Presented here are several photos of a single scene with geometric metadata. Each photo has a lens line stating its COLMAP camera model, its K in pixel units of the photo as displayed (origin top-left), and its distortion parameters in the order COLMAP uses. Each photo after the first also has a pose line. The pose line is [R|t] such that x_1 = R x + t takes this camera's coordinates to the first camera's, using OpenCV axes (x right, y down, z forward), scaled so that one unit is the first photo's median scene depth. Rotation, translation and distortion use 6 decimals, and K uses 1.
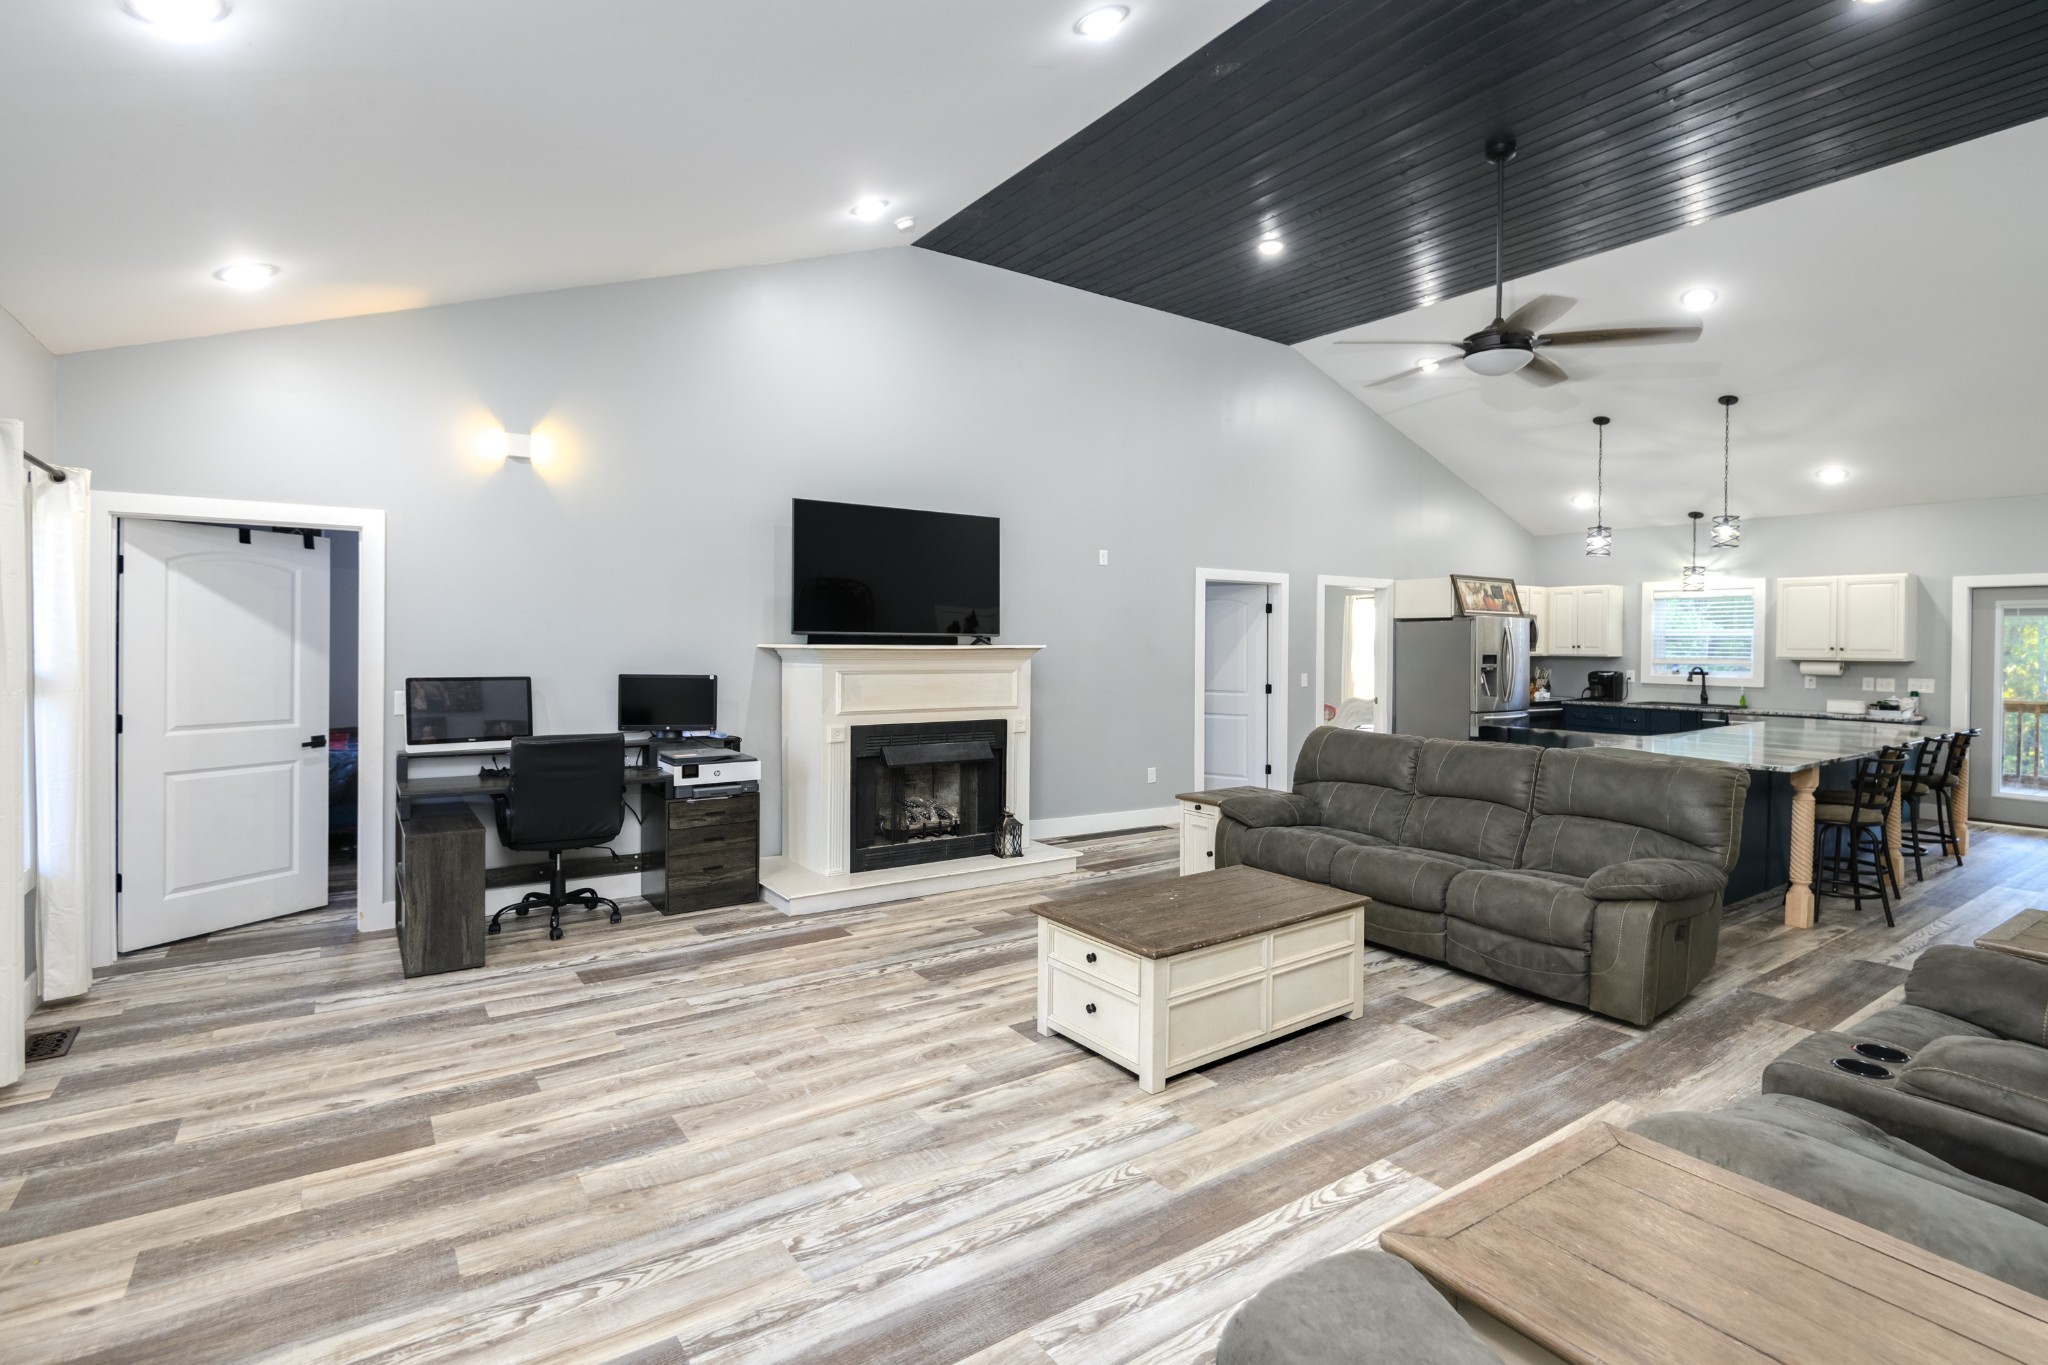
lens RADIAL K [[954.2, 0, 981.8], [0, 954.2, 653.7], [0, 0, 1]] dist [-0.002554, -0.002245]
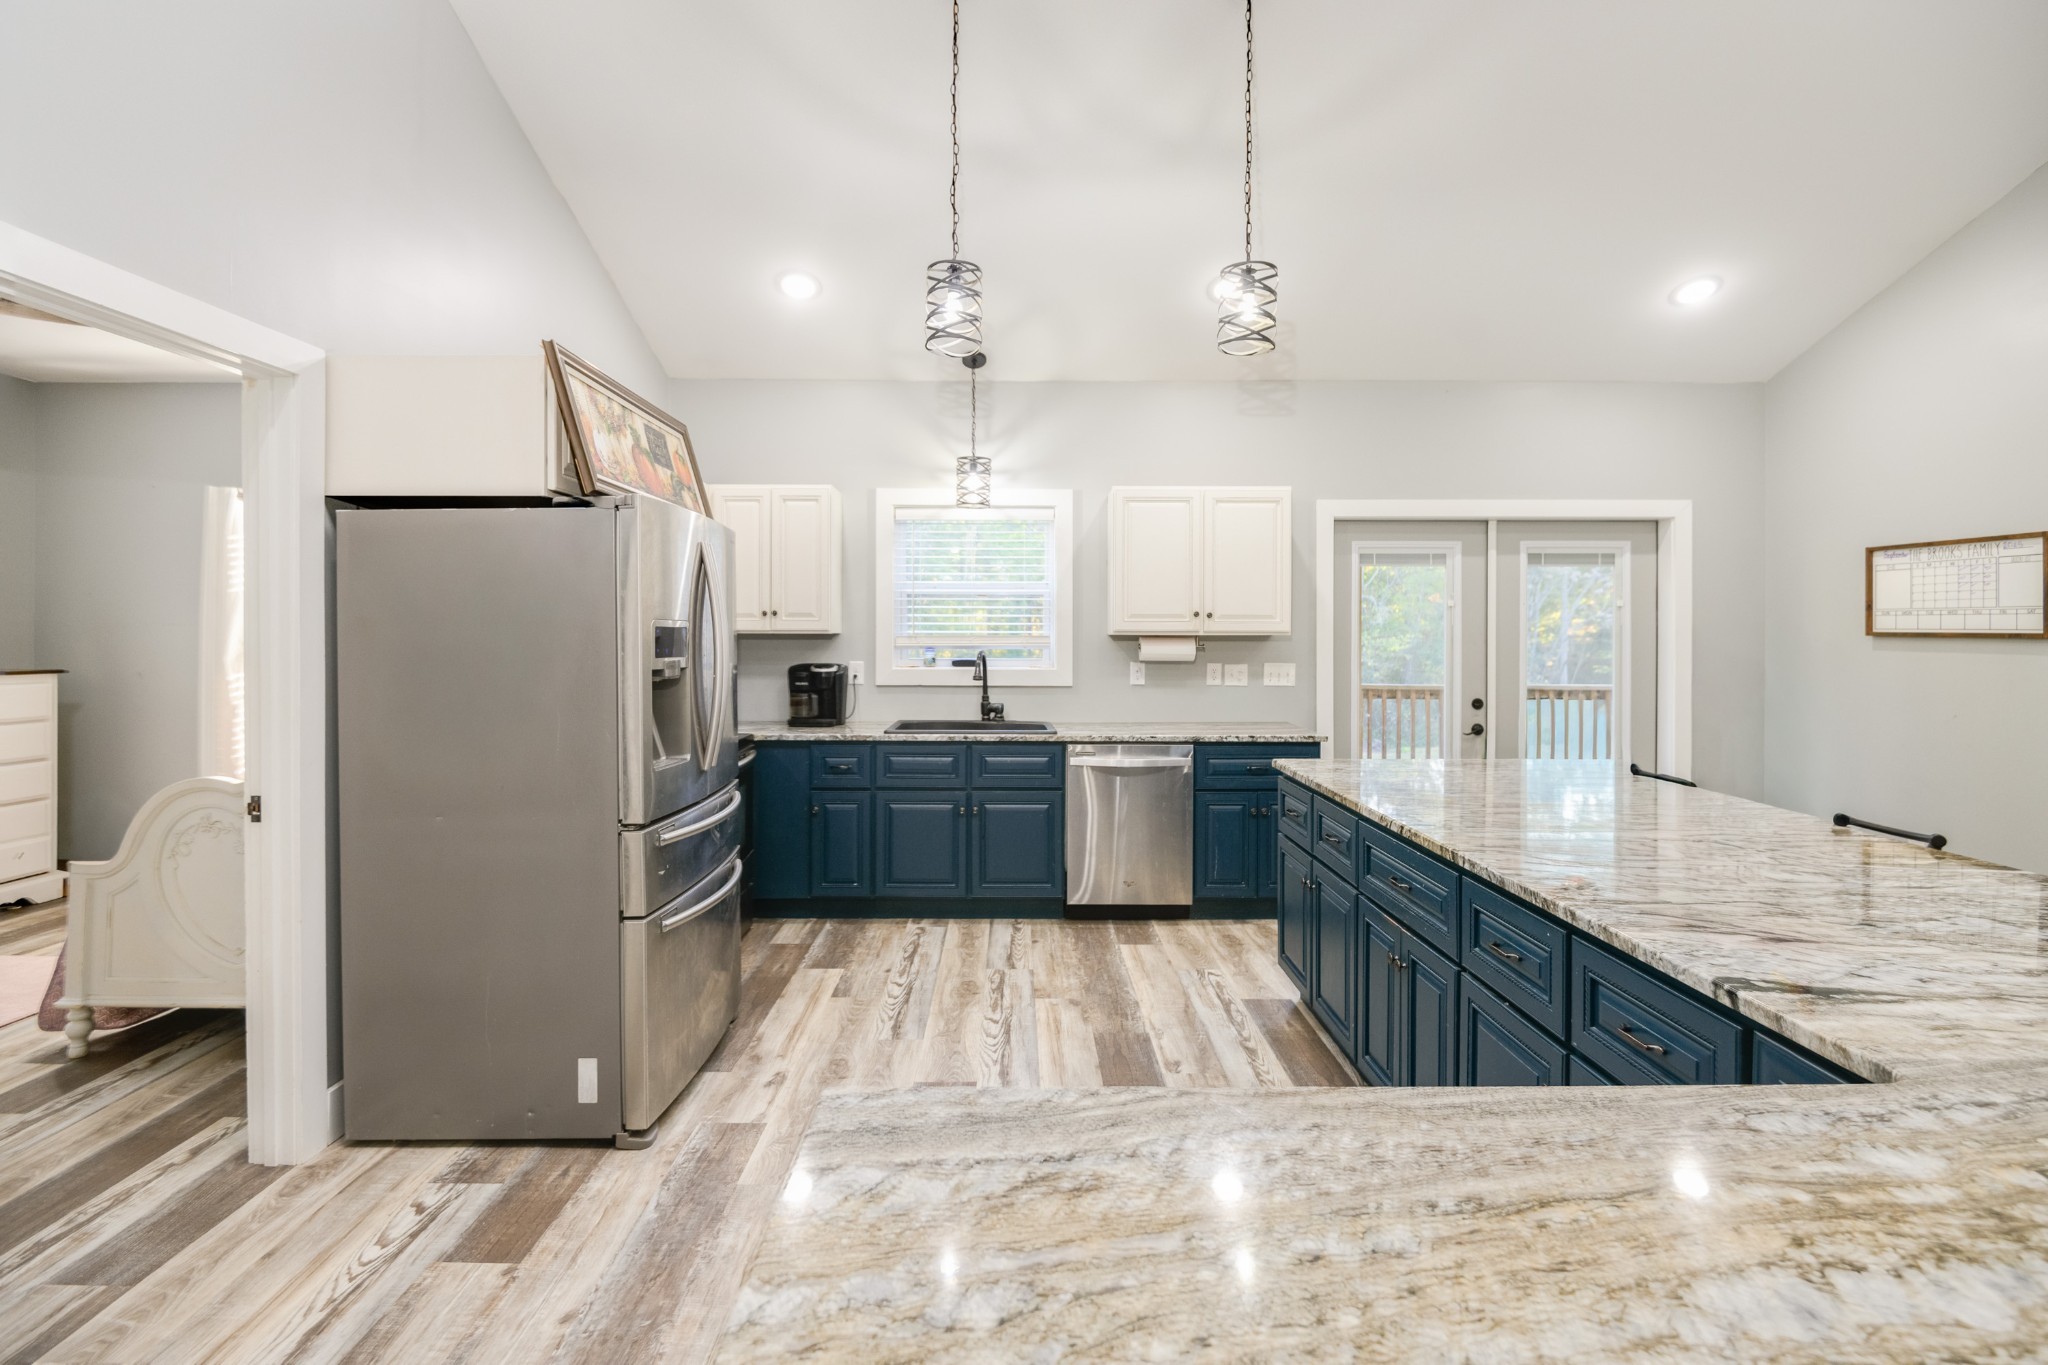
lens RADIAL K [[932.6, 0, 975.0], [0, 932.6, 643.7], [0, 0, 1]] dist [-0.003504, -0.000293]
pose [[0.554180, -0.016649, 0.832230, 0.609643], [0.011072, 0.999859, 0.012629, 0.006335], [-0.832323, 0.002215, 0.554287, 1.347868]]
